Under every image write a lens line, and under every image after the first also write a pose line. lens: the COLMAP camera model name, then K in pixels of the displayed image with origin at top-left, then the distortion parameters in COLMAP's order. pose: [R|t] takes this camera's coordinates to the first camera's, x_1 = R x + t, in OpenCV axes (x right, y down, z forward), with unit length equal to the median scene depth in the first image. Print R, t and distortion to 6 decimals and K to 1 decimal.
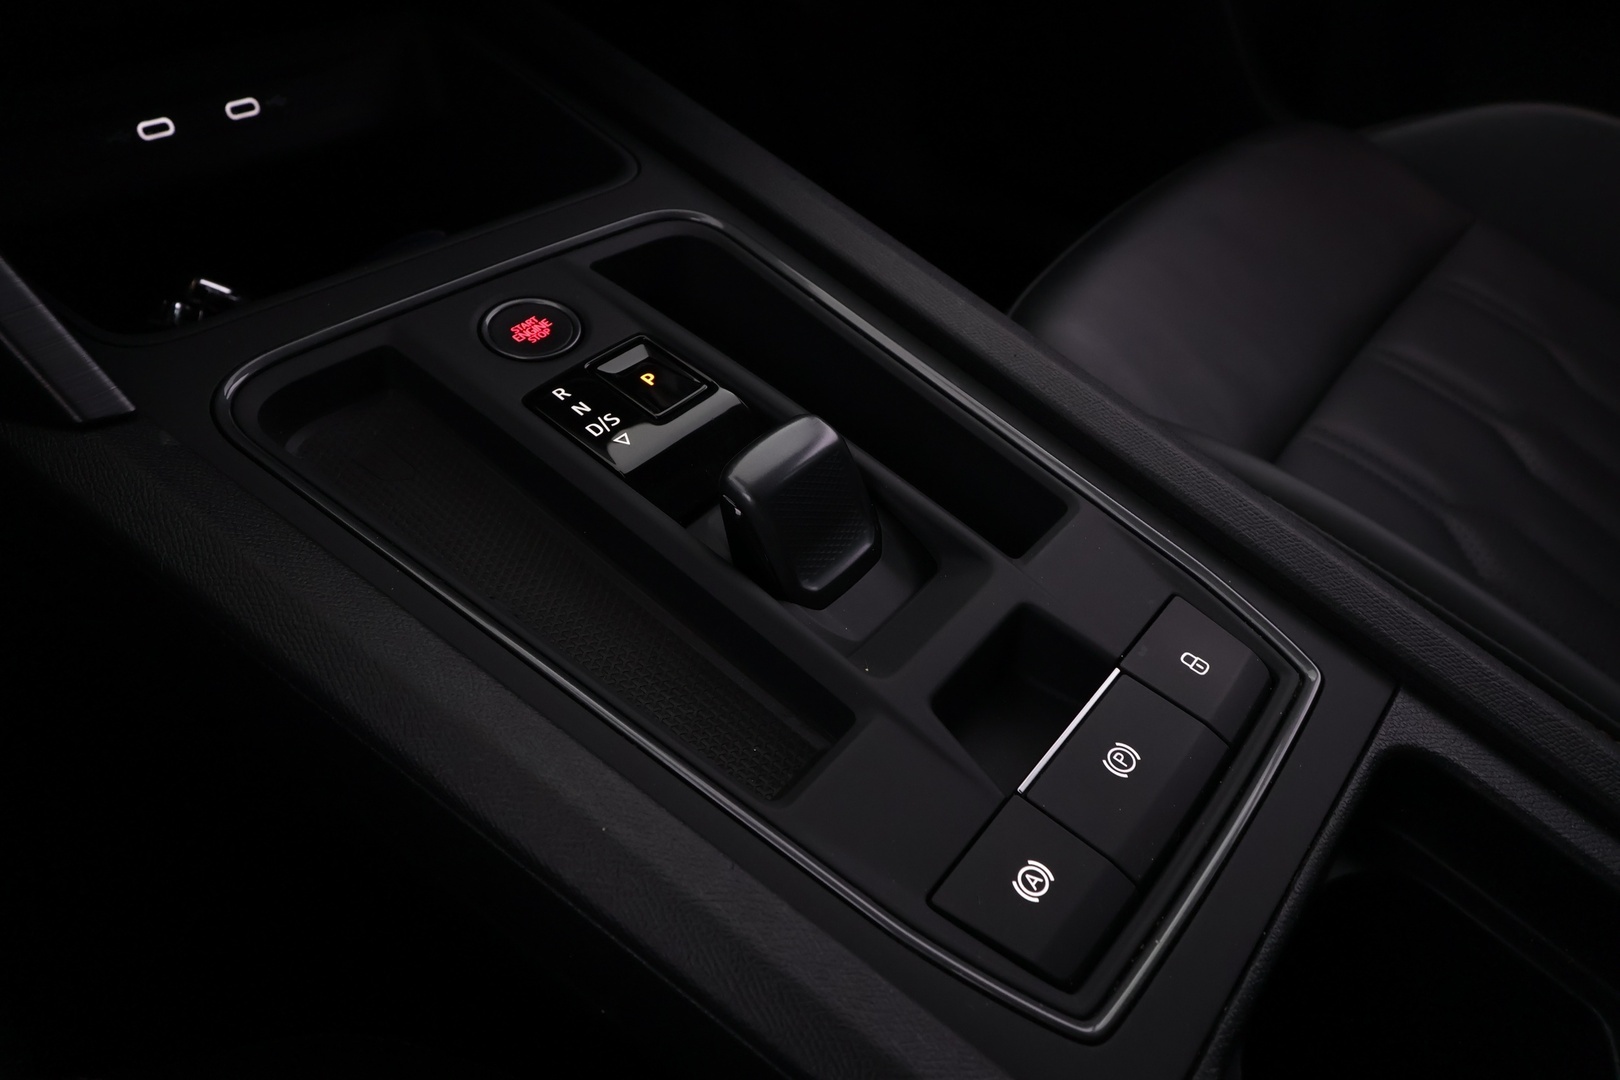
lens RADIAL K [[1043.7, 0, 809.7], [0, 1043.7, 543.6], [0, 0, 1]] dist [0.032311, 0.001992]
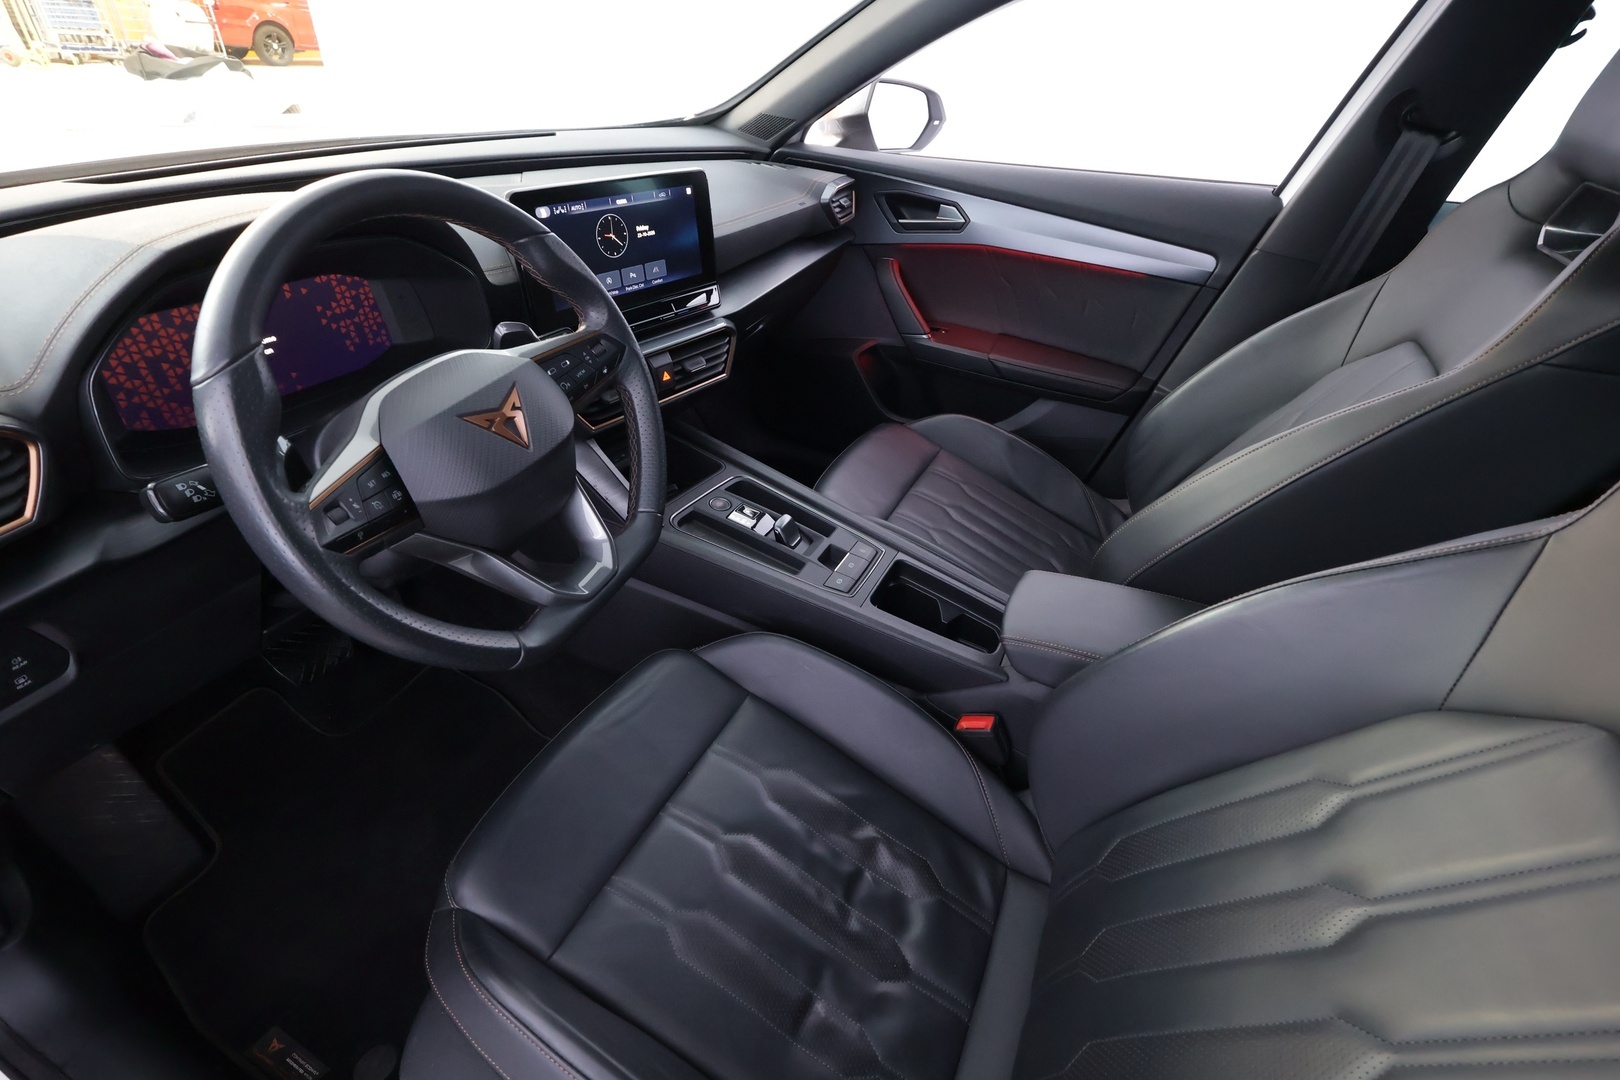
lens RADIAL K [[735.7, 0, 806.7], [0, 735.7, 538.0], [0, 0, 1]] dist [-0.000950, -0.000689]
pose [[0.971859, -0.110014, 0.208298, -0.644517], [0.140676, 0.980307, -0.138596, 0.494419], [-0.188948, 0.163999, 0.968196, -2.434054]]
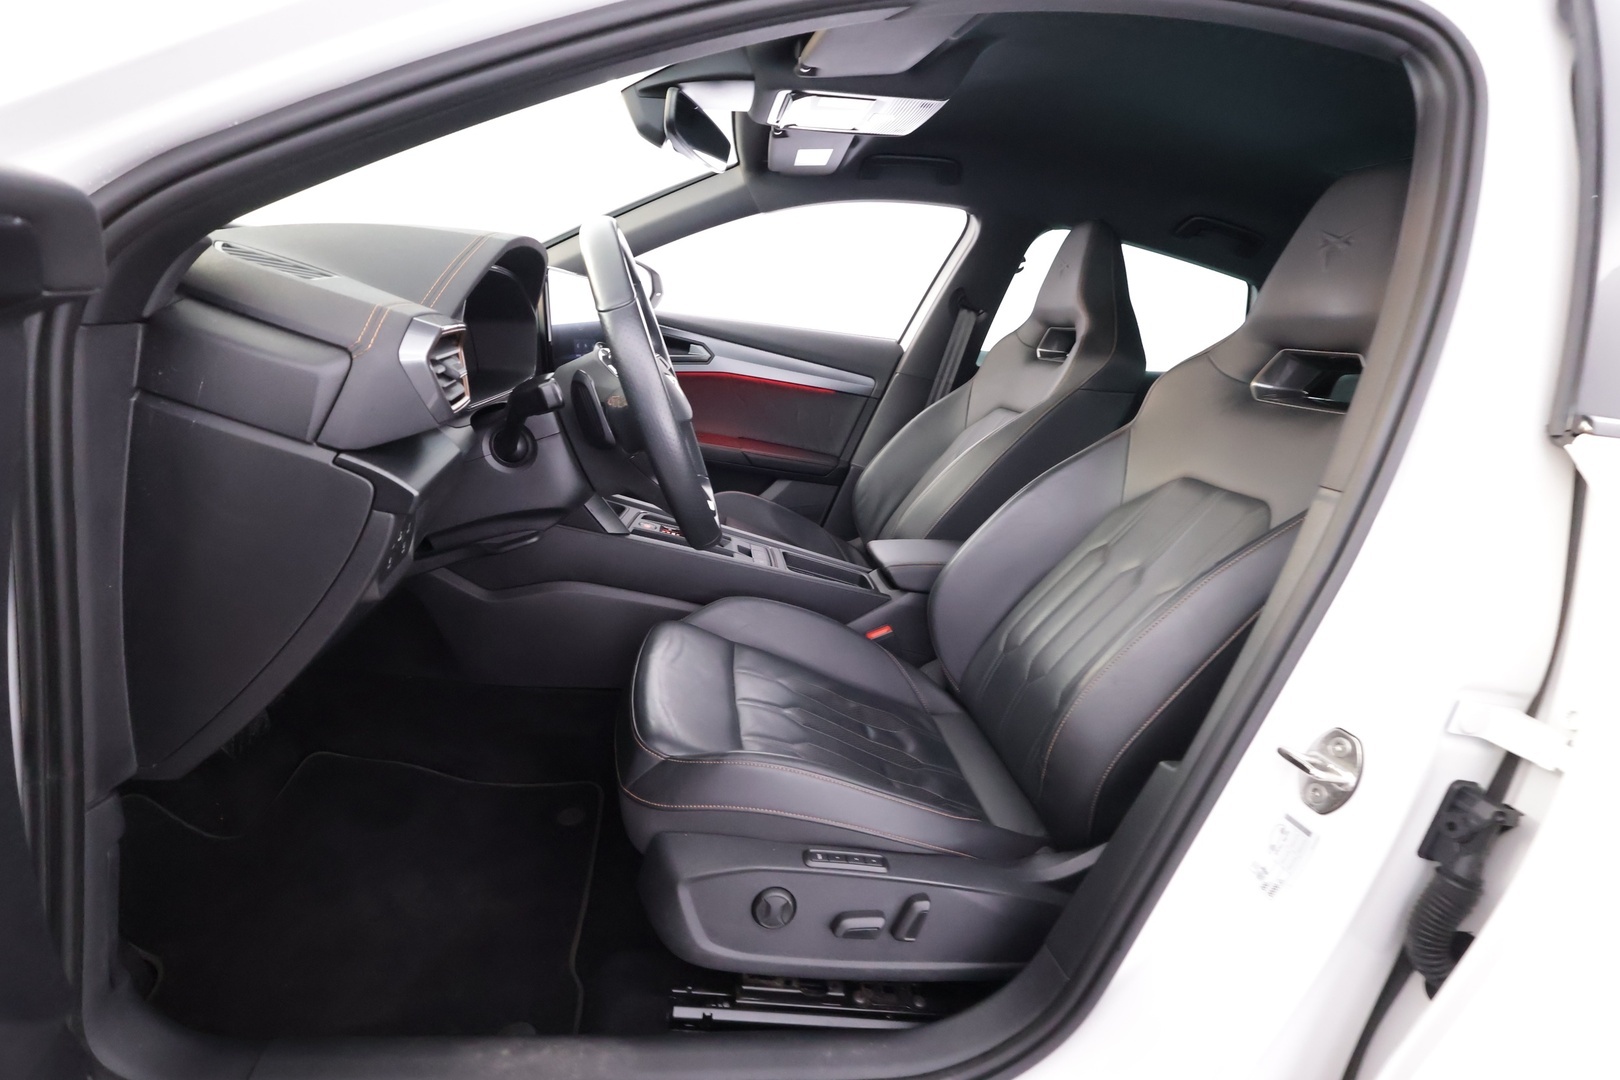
lens RADIAL K [[735.7, 0, 813.1], [0, 735.7, 540.8], [0, 0, 1]] dist [-0.000950, -0.000689]
pose [[0.666908, -0.129273, 0.733841, -2.926639], [0.410119, 0.885927, -0.216648, 1.237315], [-0.622122, 0.445446, 0.643849, -2.386316]]
